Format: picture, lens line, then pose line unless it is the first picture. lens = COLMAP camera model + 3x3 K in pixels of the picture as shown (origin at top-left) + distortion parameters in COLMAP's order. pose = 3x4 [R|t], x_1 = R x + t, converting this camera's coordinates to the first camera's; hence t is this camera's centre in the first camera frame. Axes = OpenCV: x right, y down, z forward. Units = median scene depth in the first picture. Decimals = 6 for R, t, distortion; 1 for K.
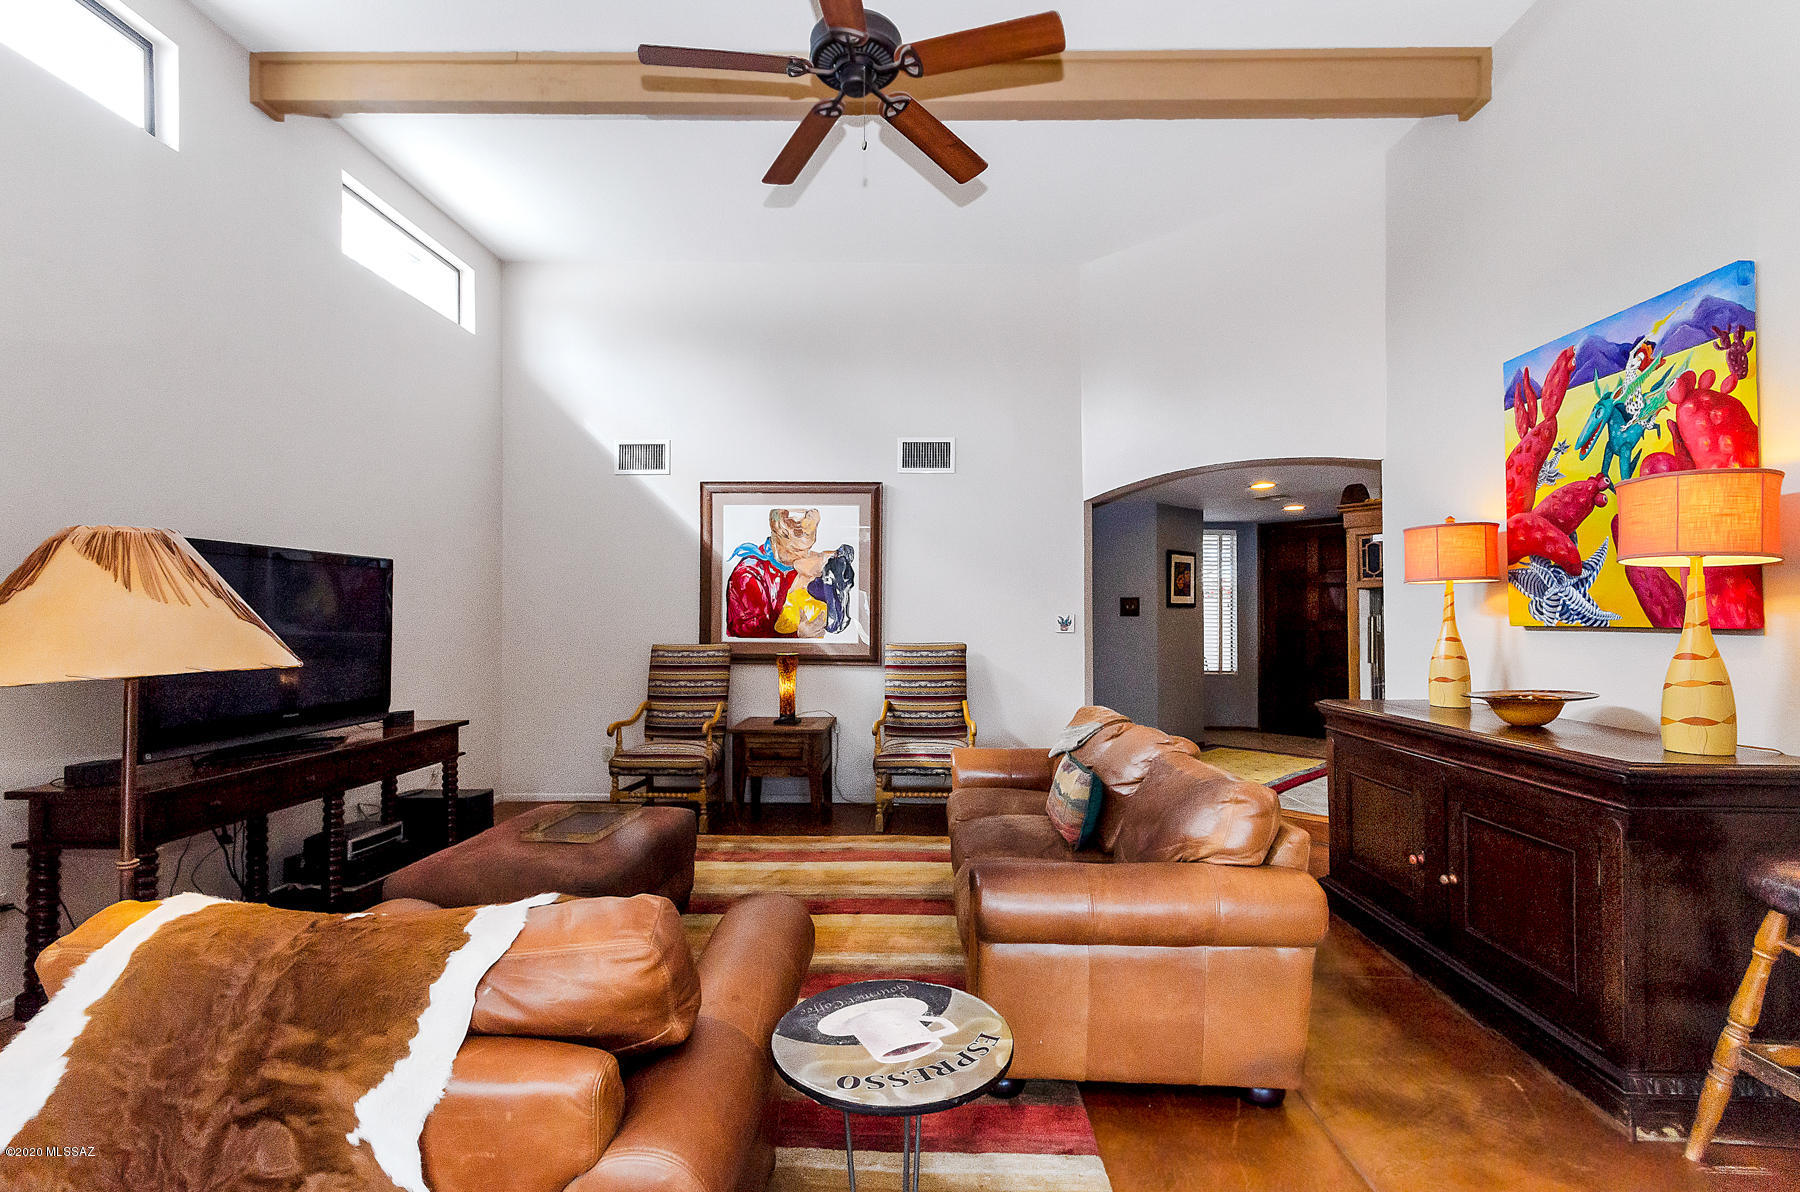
lens RADIAL K [[789.3, 0, 901.6], [0, 789.3, 607.6], [0, 0, 1]] dist [0.001265, 0.000609]
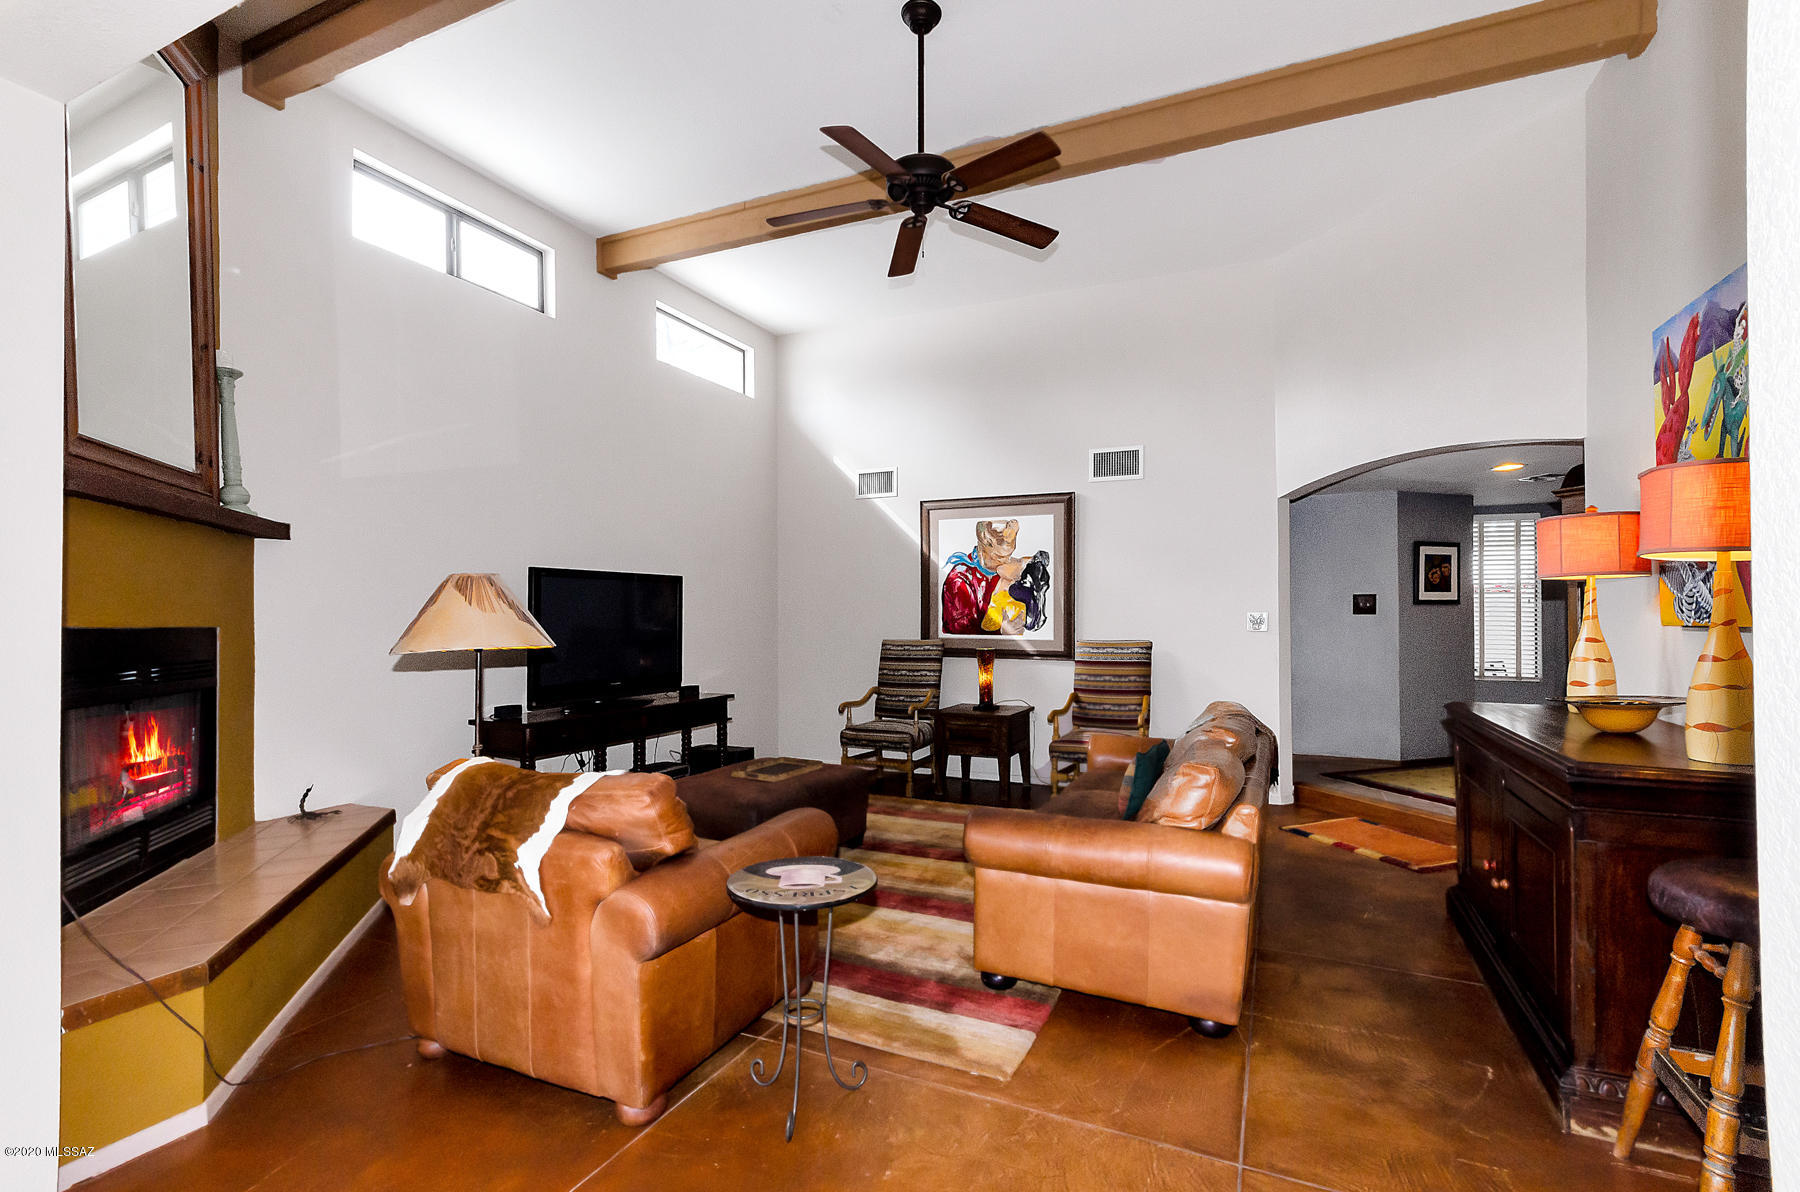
lens RADIAL K [[798.0, 0, 909.5], [0, 798.0, 609.7], [0, 0, 1]] dist [-0.002368, -0.000039]
pose [[0.917840, -0.005849, -0.396907, 0.269809], [0.007943, 0.999962, 0.003630, -0.003556], [0.396870, -0.006485, 0.917852, -0.129501]]
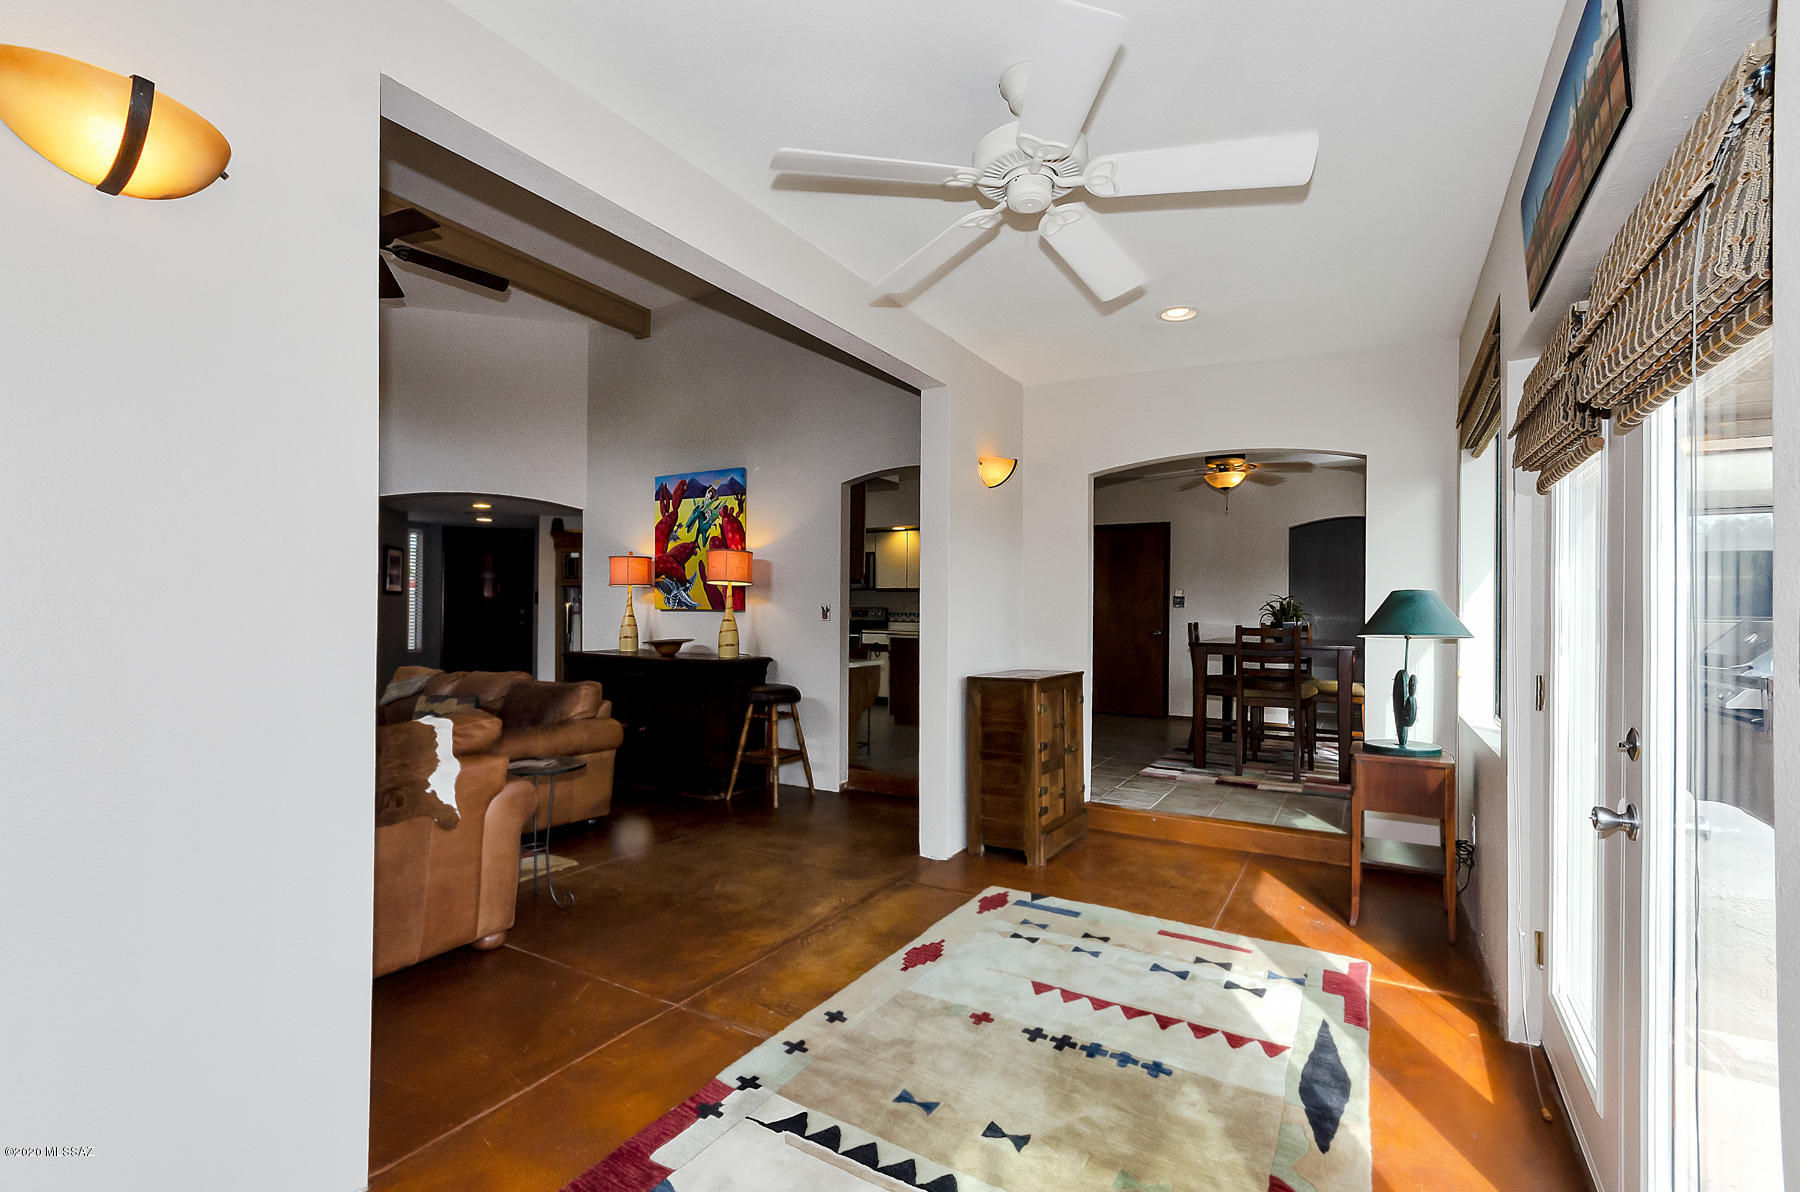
lens RADIAL K [[798.0, 0, 909.5], [0, 798.0, 609.7], [0, 0, 1]] dist [-0.002368, -0.000039]
pose [[0.470949, 0.007458, 0.882129, -0.552893], [-0.023022, 0.999728, 0.003839, 0.001875], [-0.881860, -0.022116, 0.470992, -0.406472]]
